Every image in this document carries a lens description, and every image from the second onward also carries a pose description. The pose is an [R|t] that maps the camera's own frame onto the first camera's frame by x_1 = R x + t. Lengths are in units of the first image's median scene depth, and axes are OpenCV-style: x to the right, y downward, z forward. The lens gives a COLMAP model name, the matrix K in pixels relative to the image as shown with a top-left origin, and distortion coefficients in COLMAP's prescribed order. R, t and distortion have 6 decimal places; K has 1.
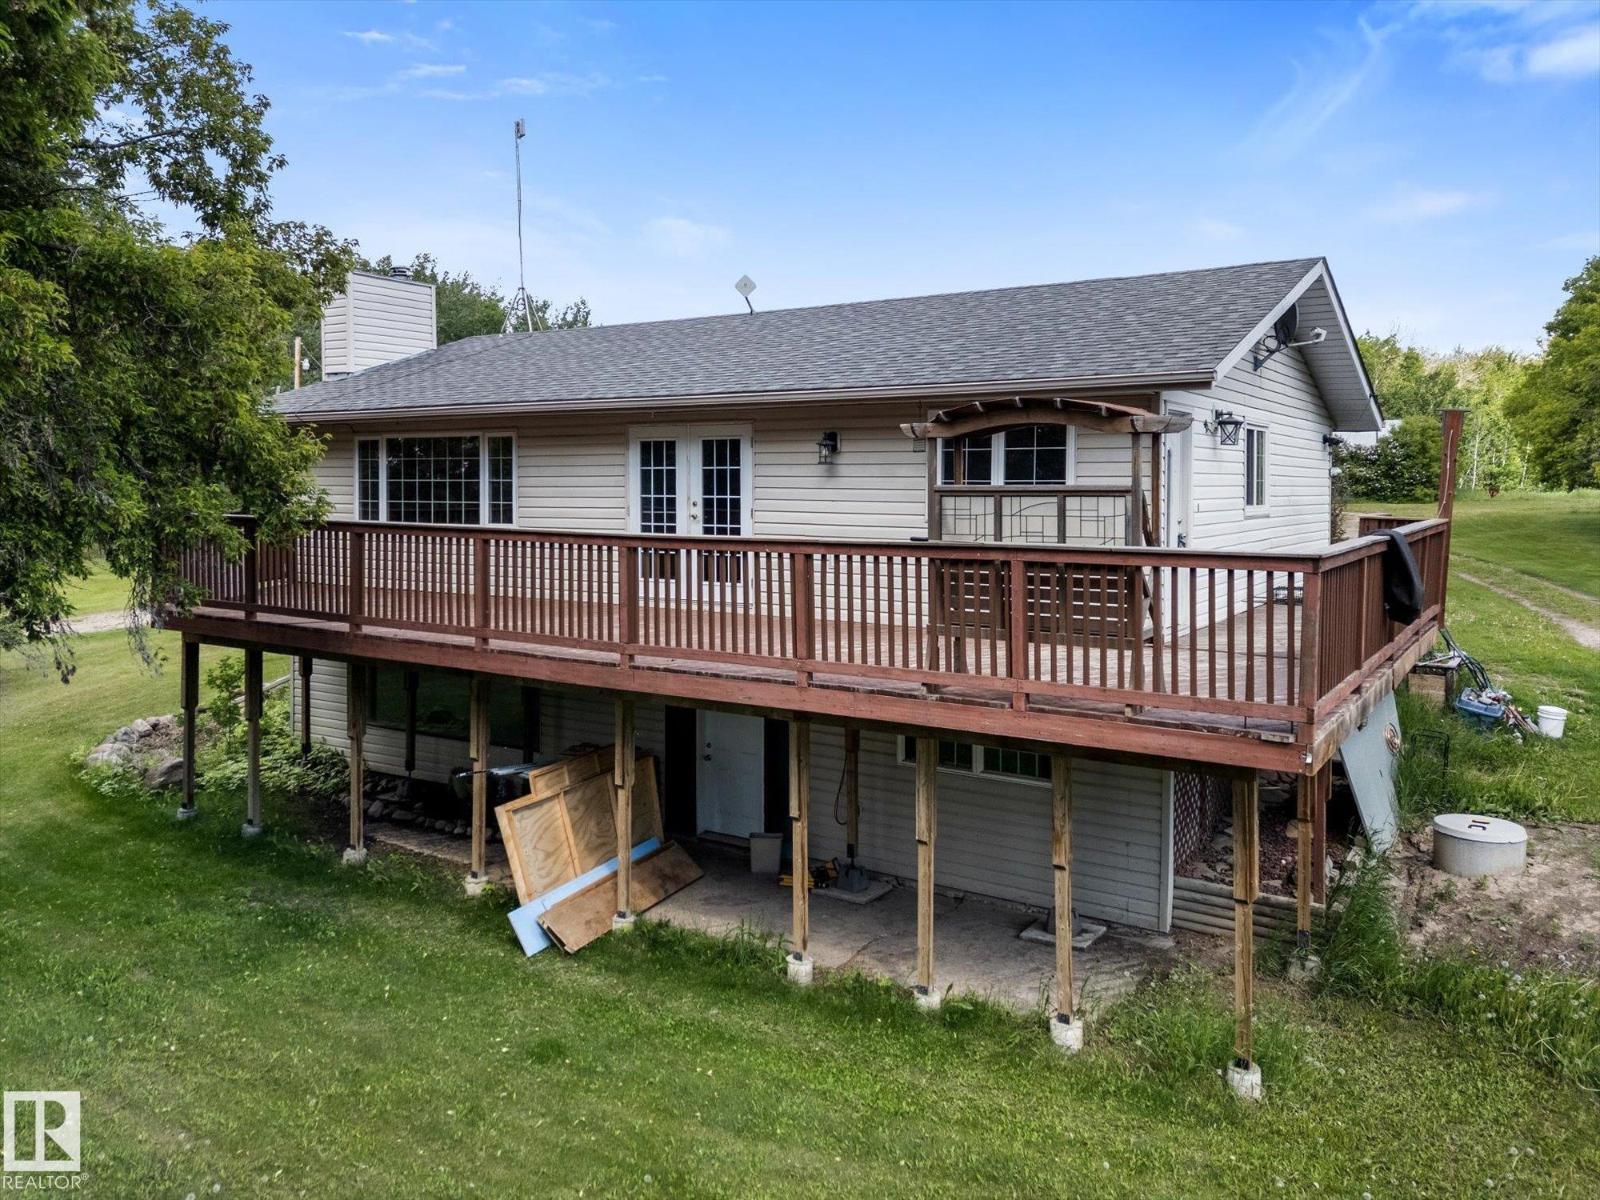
lens RADIAL K [[1224.8, 0, 800.0], [0, 1224.8, 600.0], [0, 0, 1]] dist [0.073242, -0.069830]
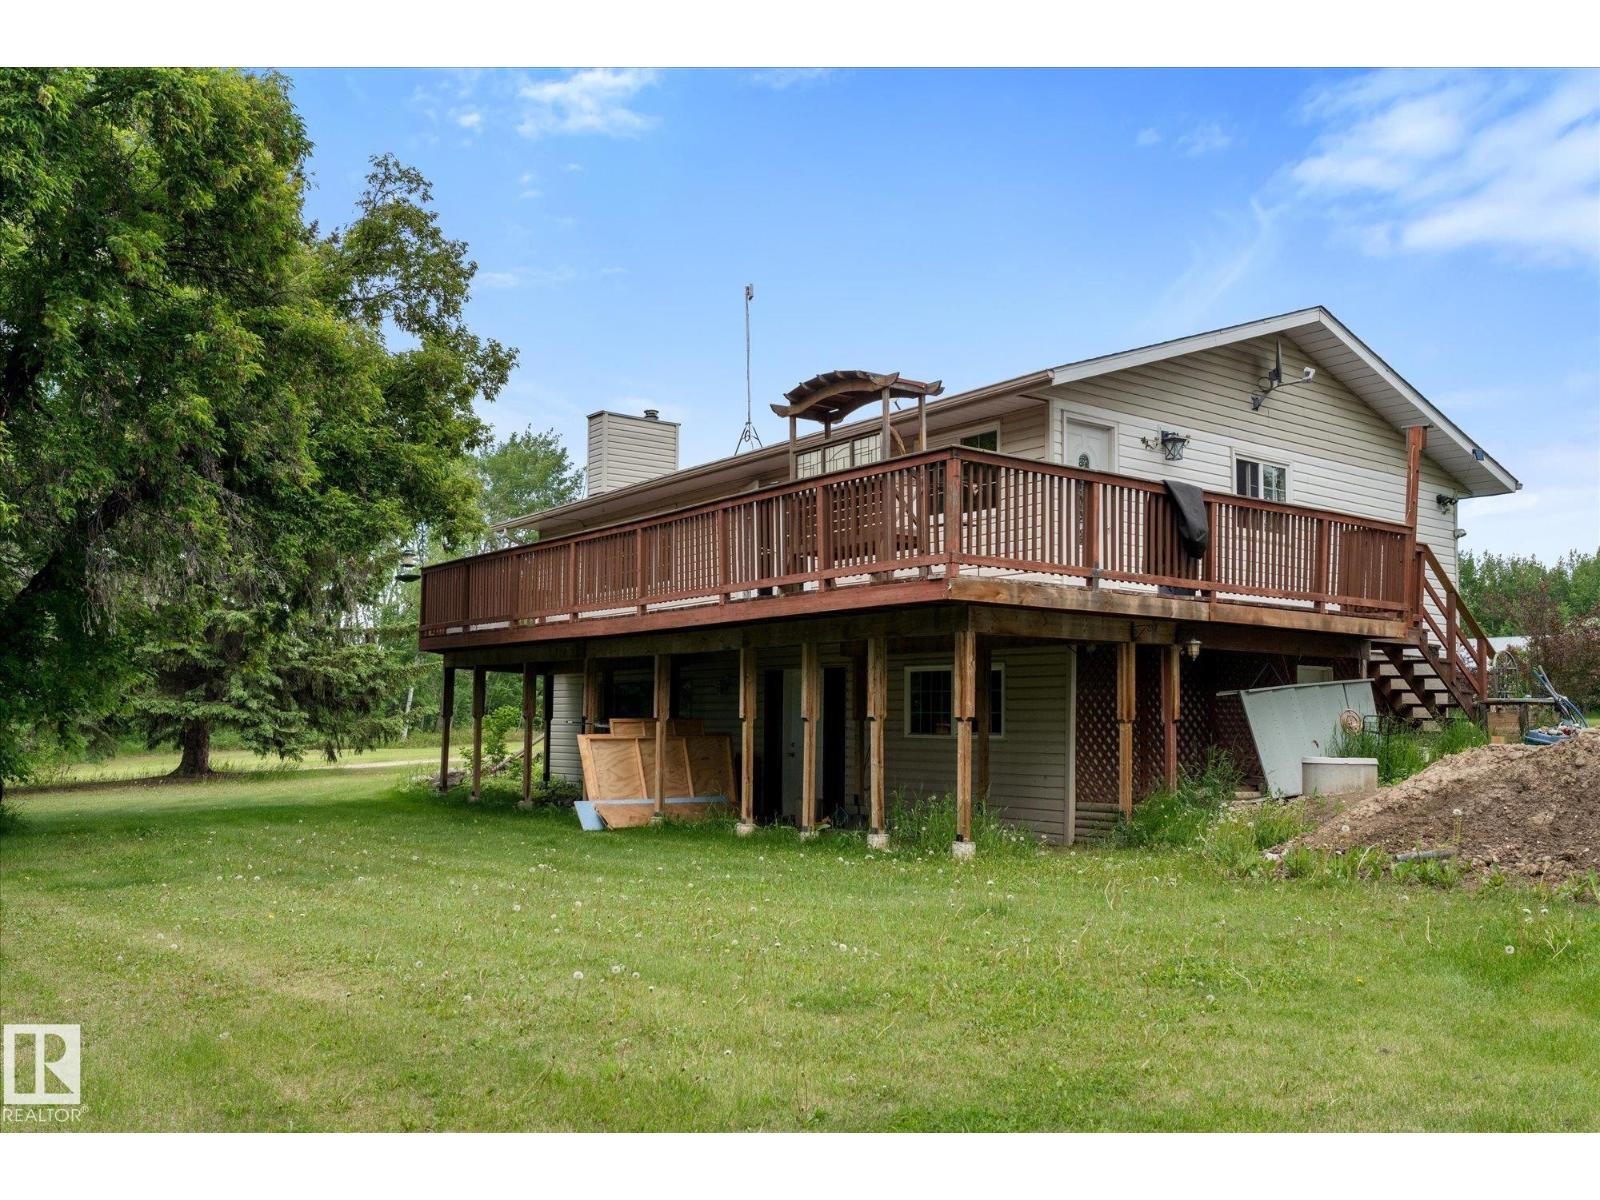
lens RADIAL K [[1378.1, 0, 798.1], [0, 1378.1, 768.9], [0, 0, 1]] dist [0.001126, 0.000300]
pose [[0.935647, 0.014974, -0.352619, 0.540953], [-0.038738, 0.997420, -0.060433, 0.294148], [0.350804, 0.070204, 0.933814, -0.369697]]
